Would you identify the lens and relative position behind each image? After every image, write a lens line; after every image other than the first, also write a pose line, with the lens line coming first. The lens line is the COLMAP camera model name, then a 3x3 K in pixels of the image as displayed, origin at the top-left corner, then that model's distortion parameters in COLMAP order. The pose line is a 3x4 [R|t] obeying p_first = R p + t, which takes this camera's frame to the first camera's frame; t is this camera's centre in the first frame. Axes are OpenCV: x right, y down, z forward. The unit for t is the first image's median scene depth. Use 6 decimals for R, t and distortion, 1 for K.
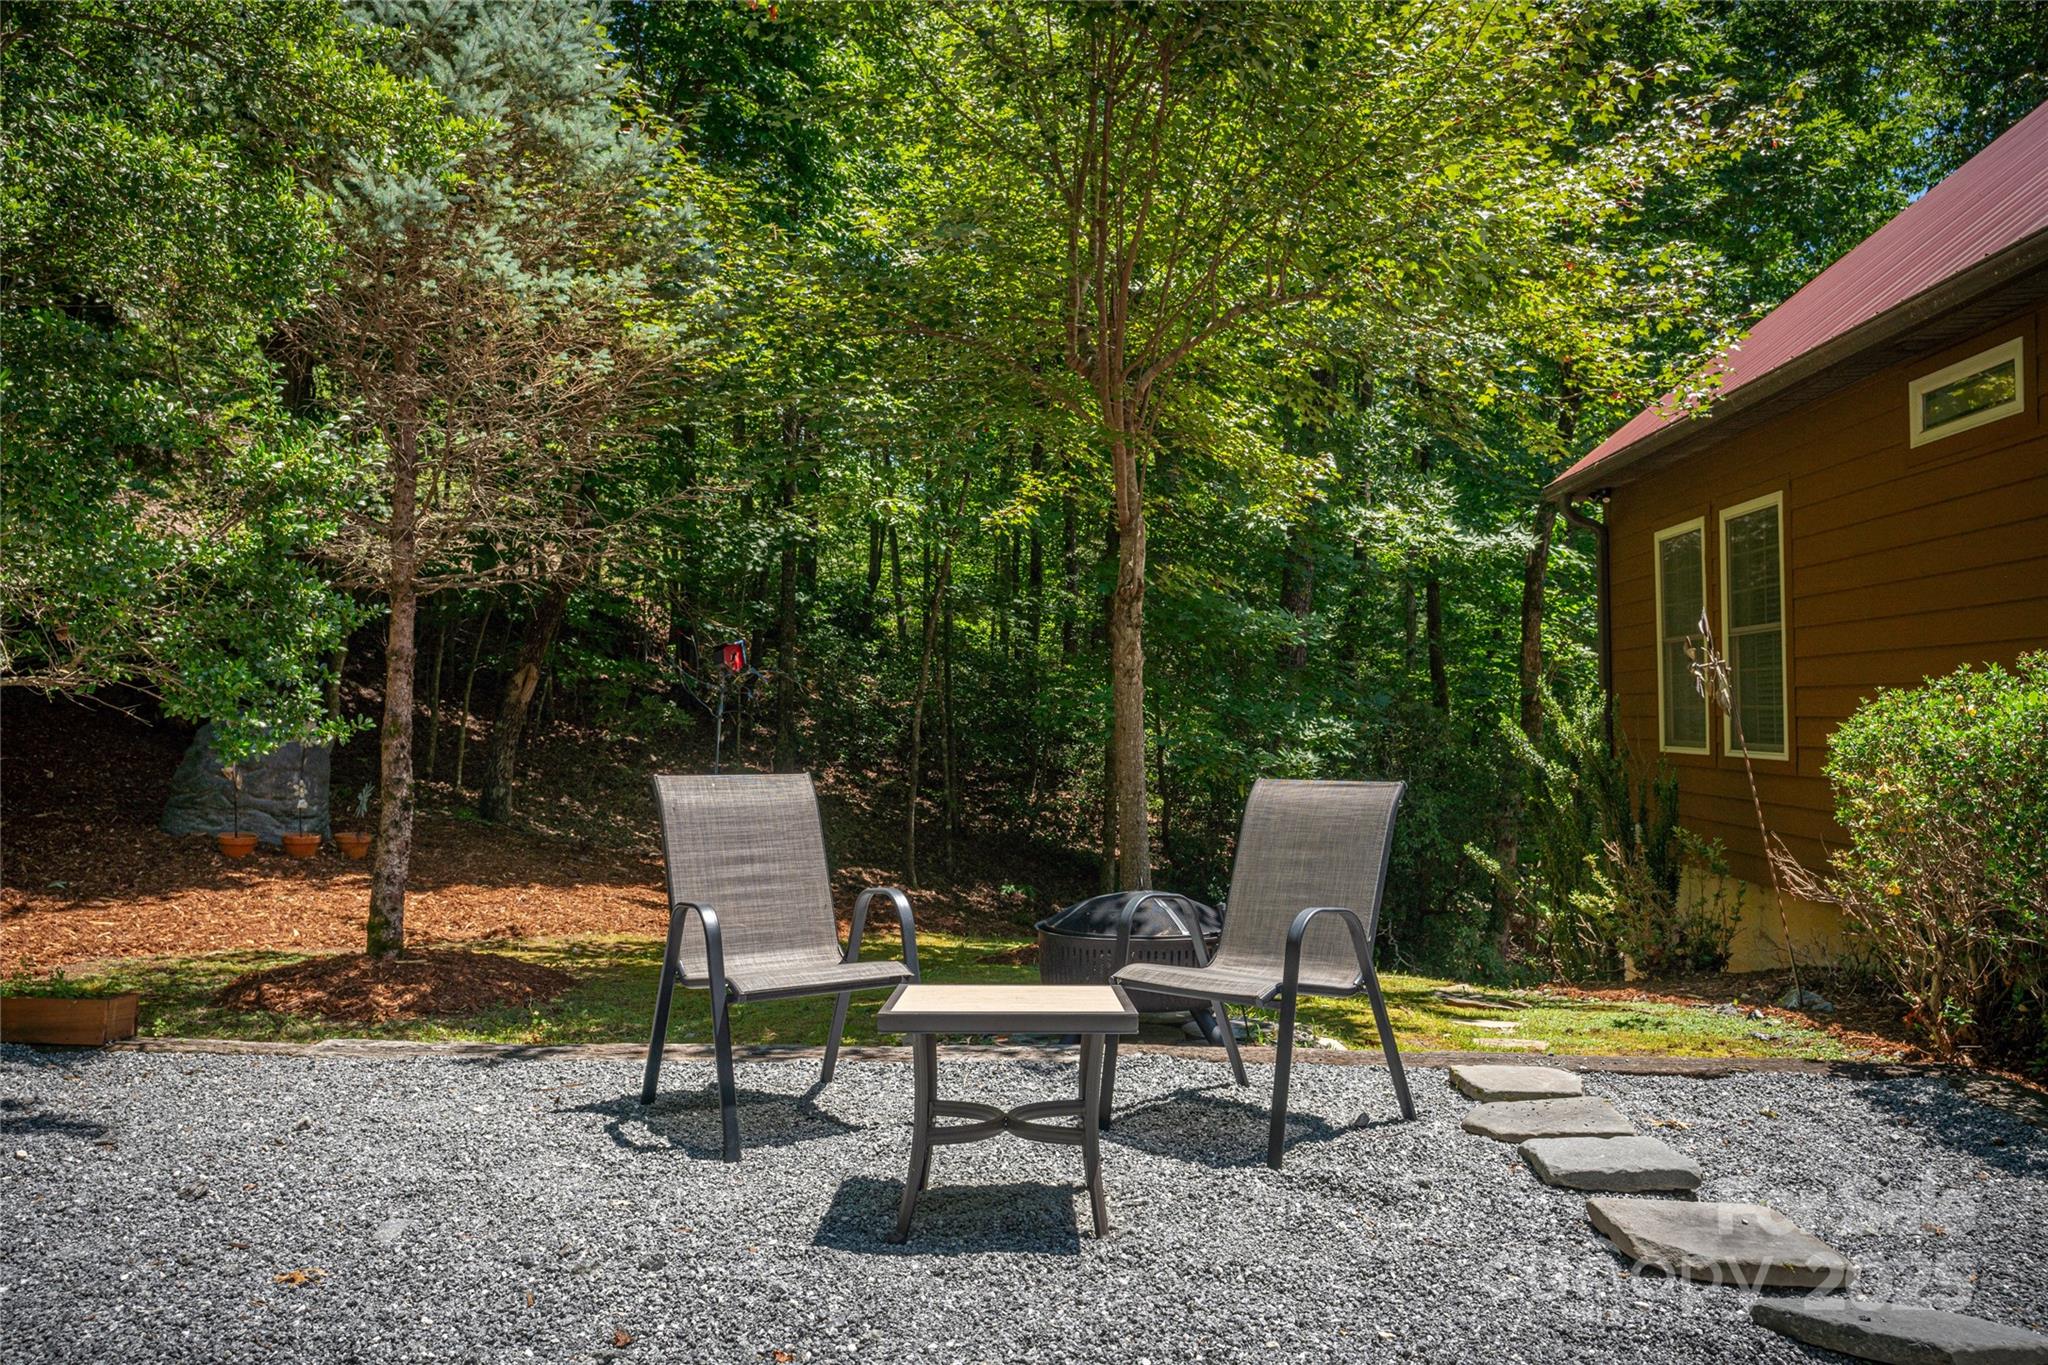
lens RADIAL K [[1514.8, 0, 1035.2], [0, 1514.8, 674.6], [0, 0, 1]] dist [0.044608, 0.002304]
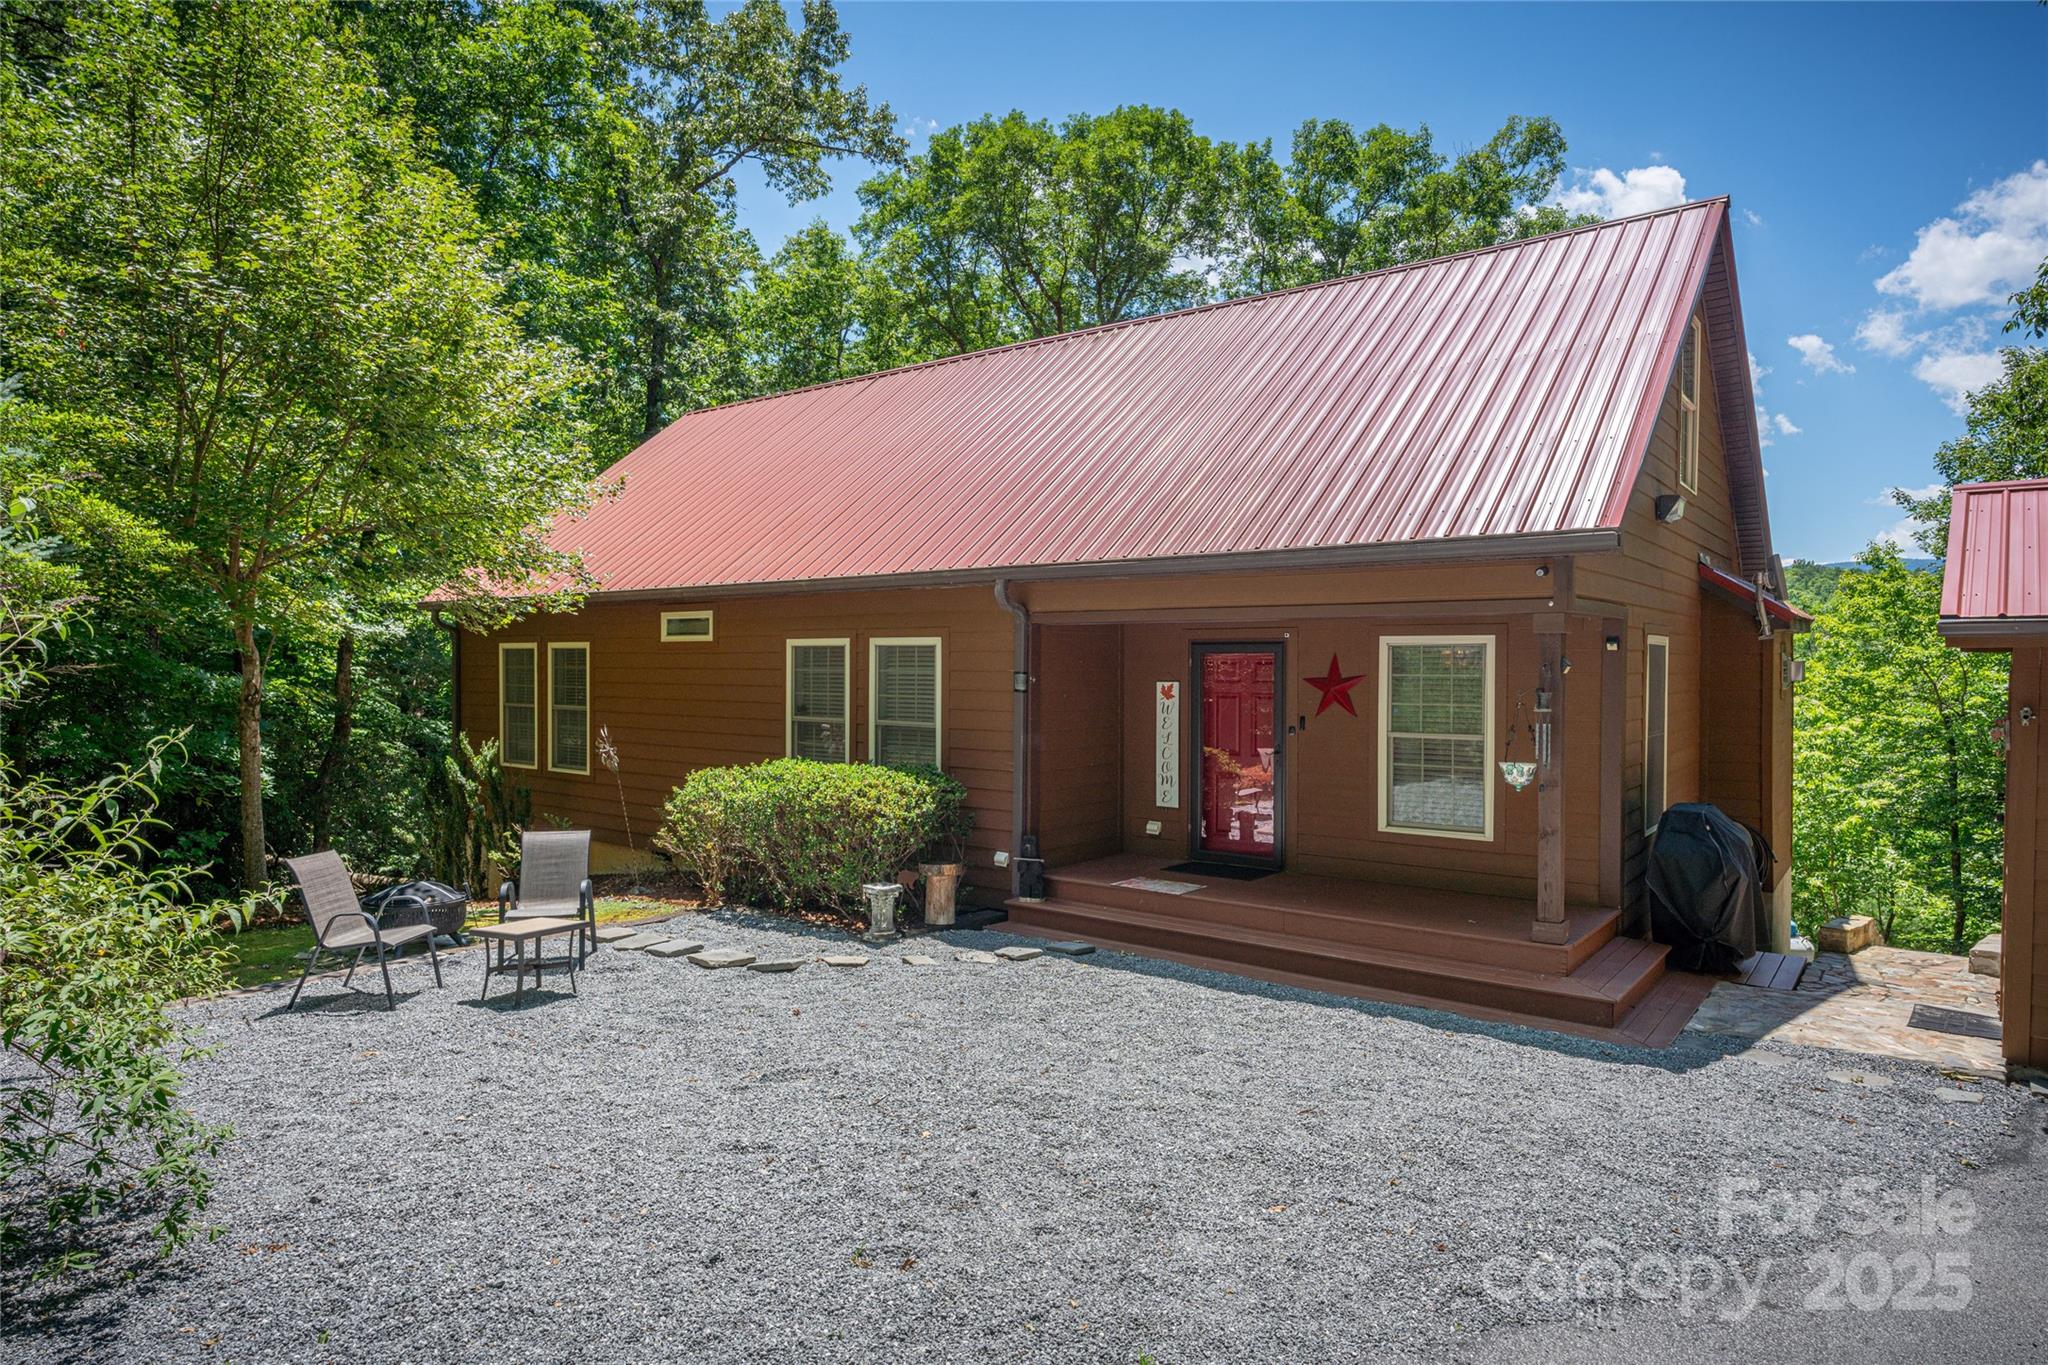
lens RADIAL K [[1152.9, 0, 1007.4], [0, 1152.9, 681.3], [0, 0, 1]] dist [0.000242, -0.000773]
pose [[0.588496, 0.006888, 0.808471, -0.601098], [-0.030609, 0.999437, 0.013766, -0.151473], [-0.807920, -0.032847, 0.588376, -0.495767]]
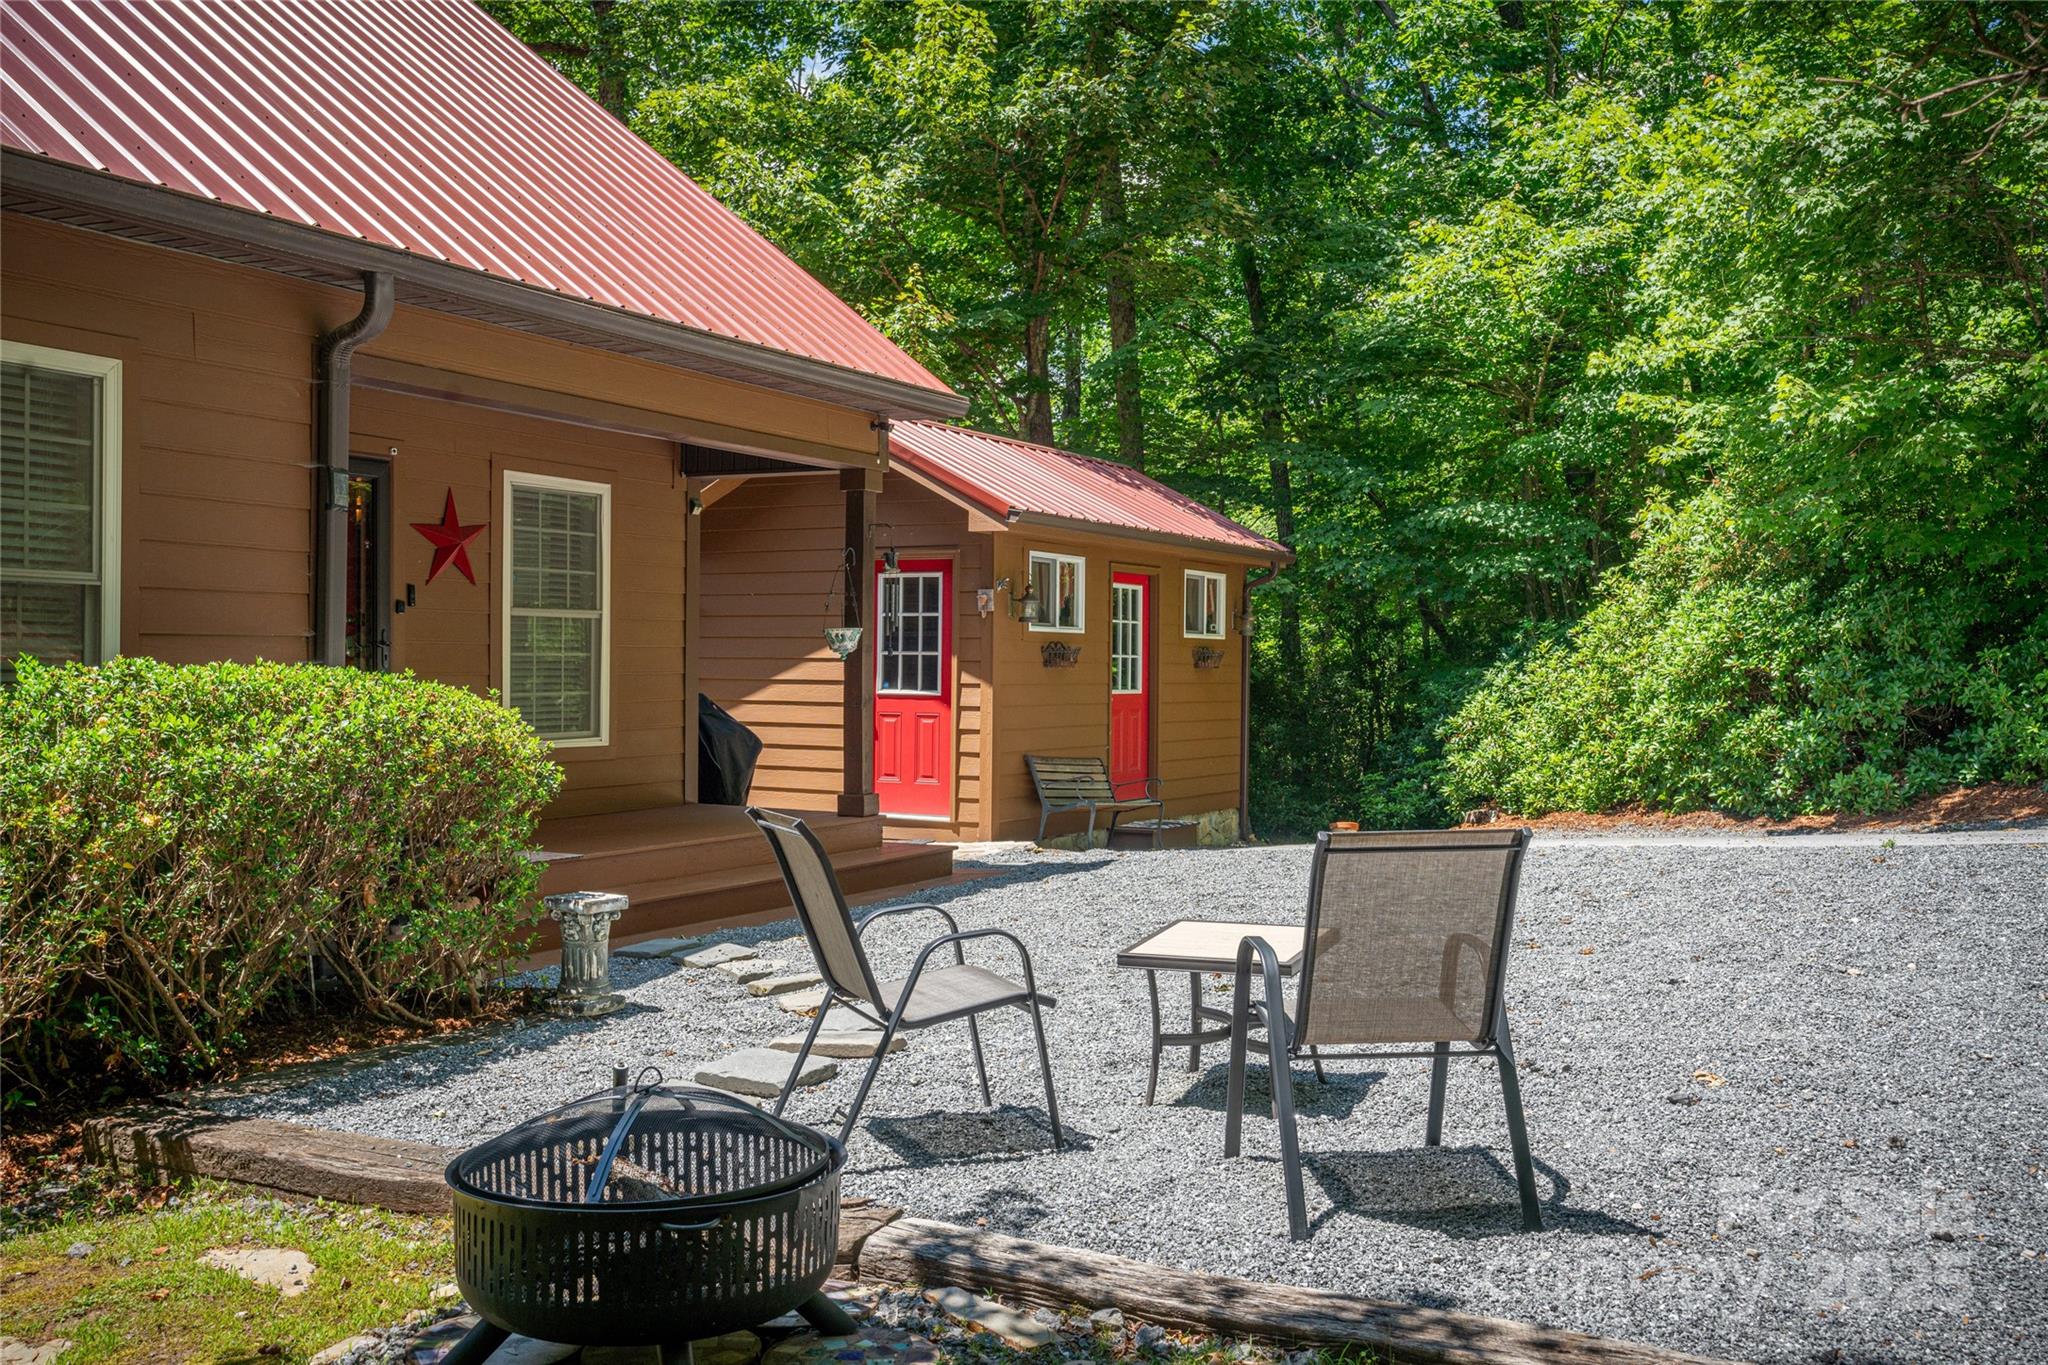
lens RADIAL K [[2107.5, 0, 1011.3], [0, 2107.5, 675.0], [0, 0, 1]] dist [0.018833, 0.000000]
pose [[-0.919340, 0.007852, 0.393385, -0.293518], [-0.003775, 0.999579, -0.028773, 0.018427], [-0.393445, -0.027937, -0.918924, 1.390791]]
